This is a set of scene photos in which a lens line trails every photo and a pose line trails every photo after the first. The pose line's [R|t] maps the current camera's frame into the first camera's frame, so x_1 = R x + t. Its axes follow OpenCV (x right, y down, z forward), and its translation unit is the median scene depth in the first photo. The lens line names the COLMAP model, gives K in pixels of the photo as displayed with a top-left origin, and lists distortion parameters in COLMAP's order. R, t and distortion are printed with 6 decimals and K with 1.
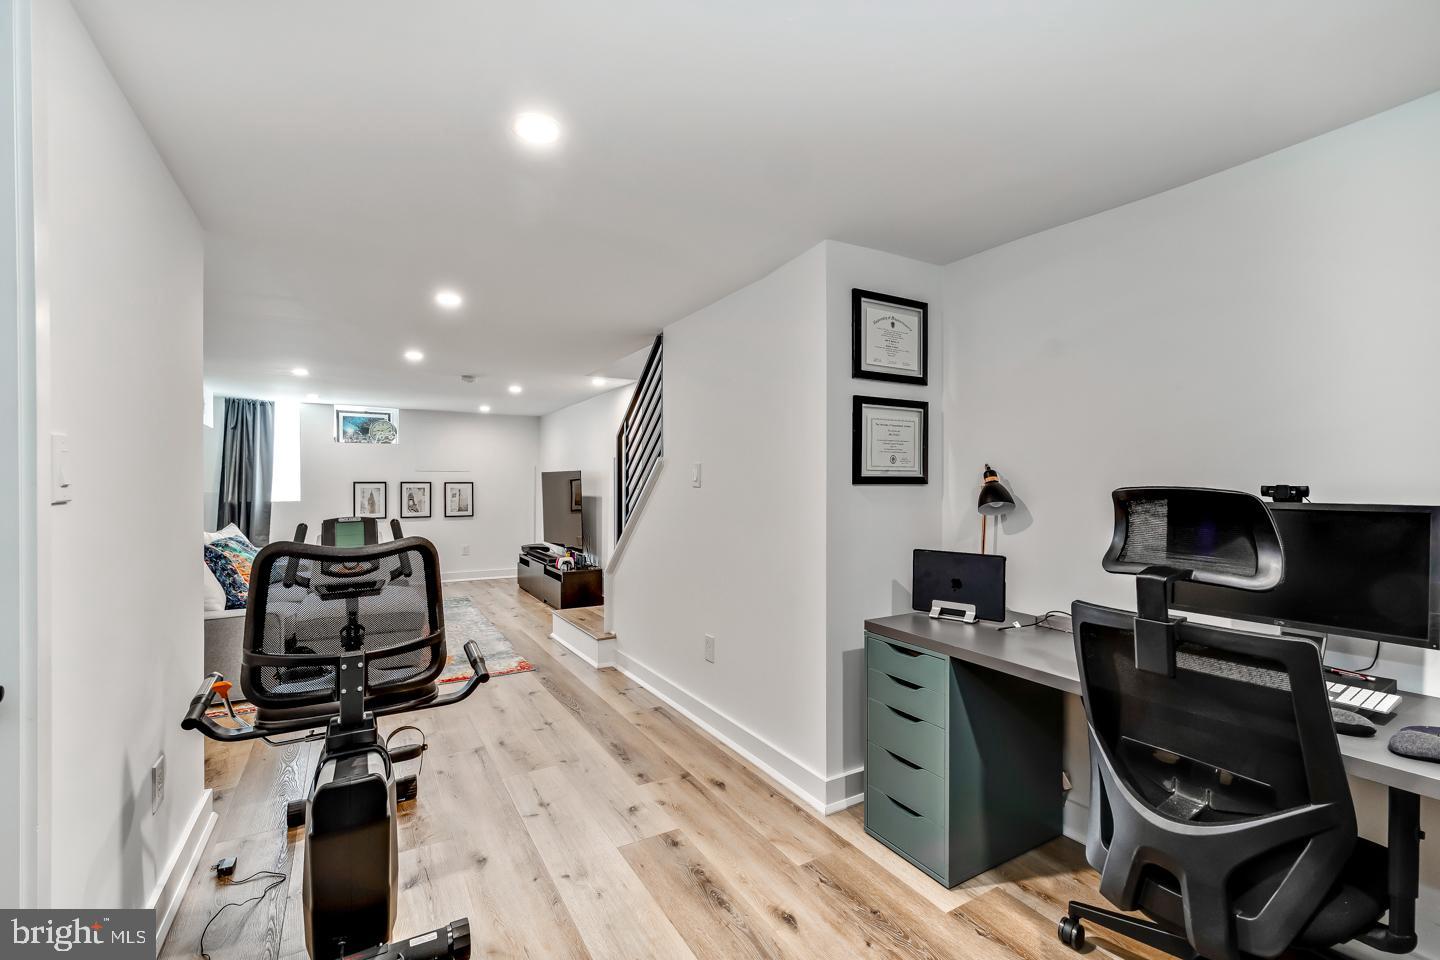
lens RADIAL K [[629.7, 0, 720.0], [0, 629.7, 480.0], [0, 0, 1]] dist [0.001394, 0.000245]
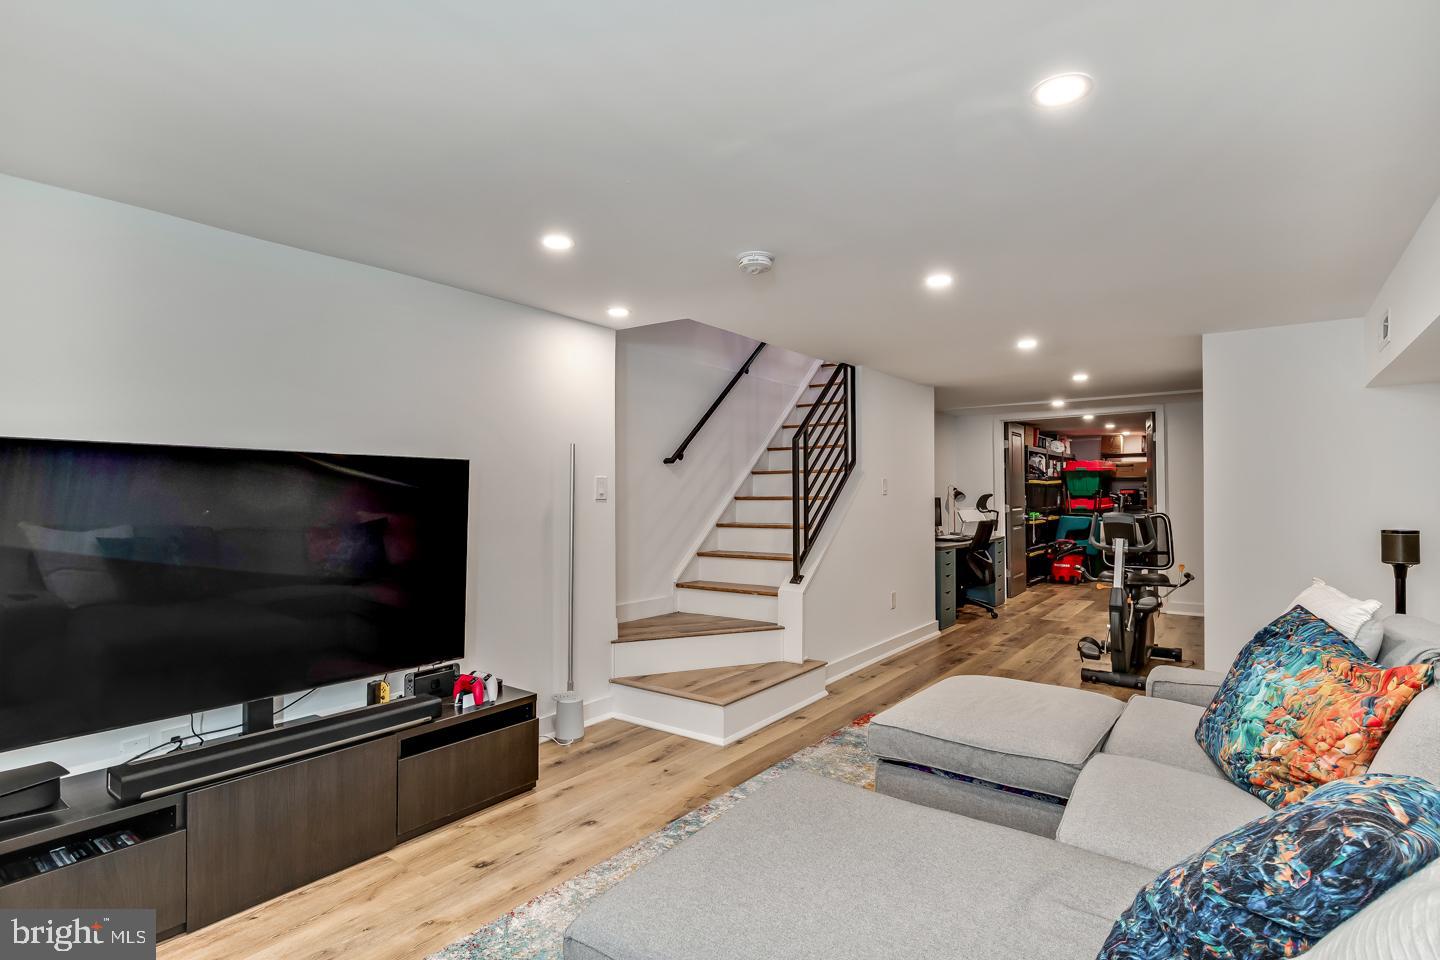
lens RADIAL K [[708.8, 0, 730.5], [0, 708.8, 497.7], [0, 0, 1]] dist [0.001699, -0.005278]
pose [[-0.397902, 0.000574, 0.917428, -1.166232], [-0.001030, 0.999999, -0.001072, 0.016751], [-0.917427, -0.001372, -0.397901, 1.659096]]
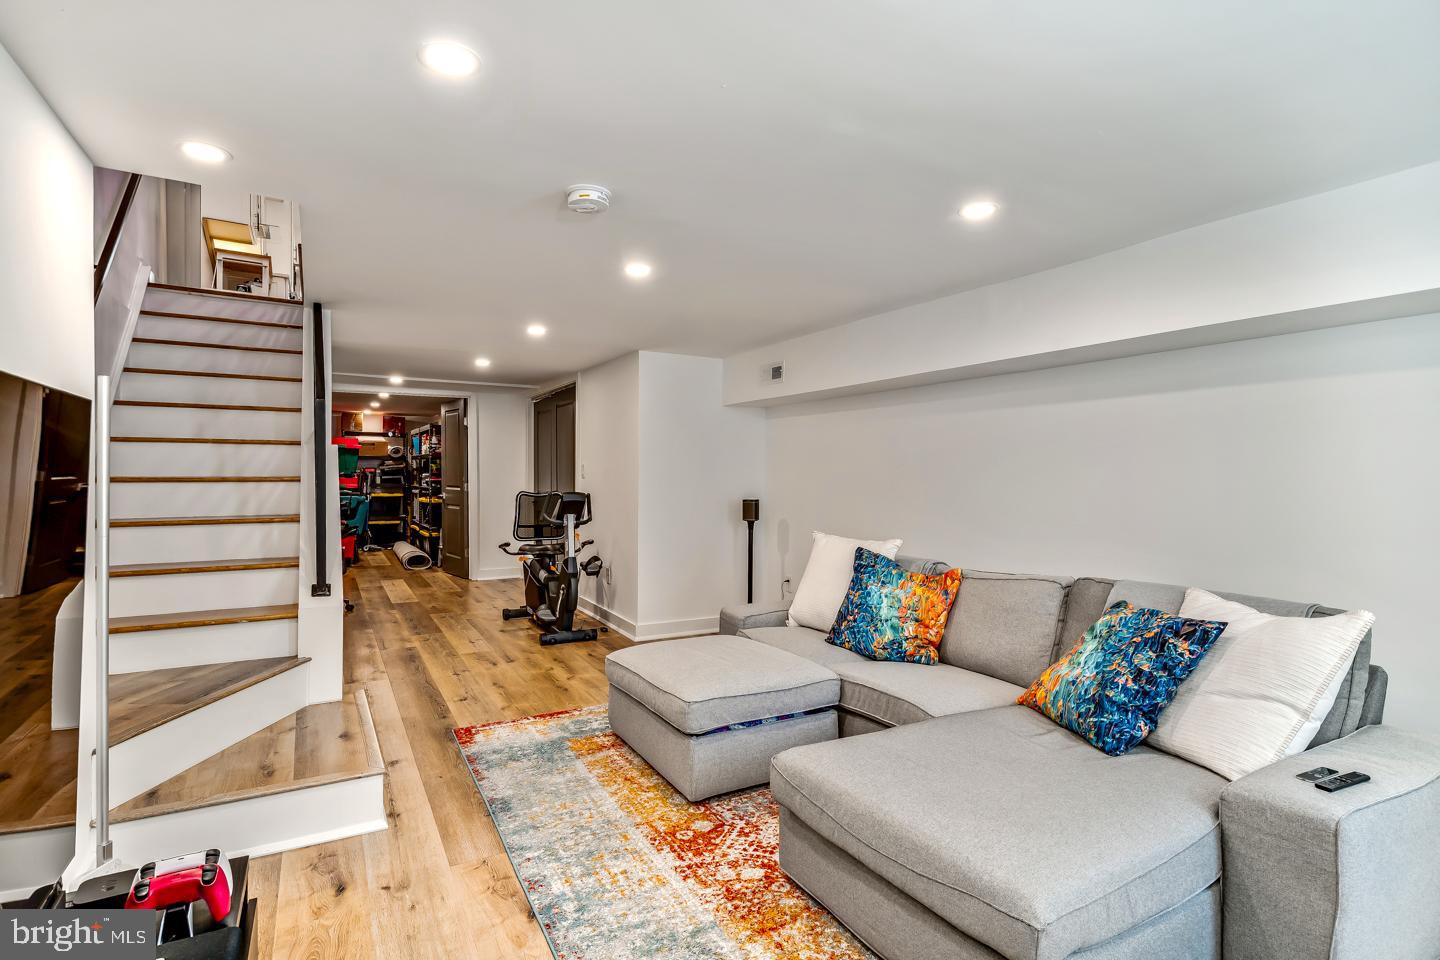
lens RADIAL K [[717.4, 0, 720.0], [0, 717.4, 480.0], [0, 0, 1]] dist [0.013971, -0.000120]
pose [[-0.999826, -0.002247, 0.018535, -0.661220], [-0.002152, 0.999985, 0.005122, 0.010646], [-0.018546, 0.005081, -0.999815, 1.952079]]
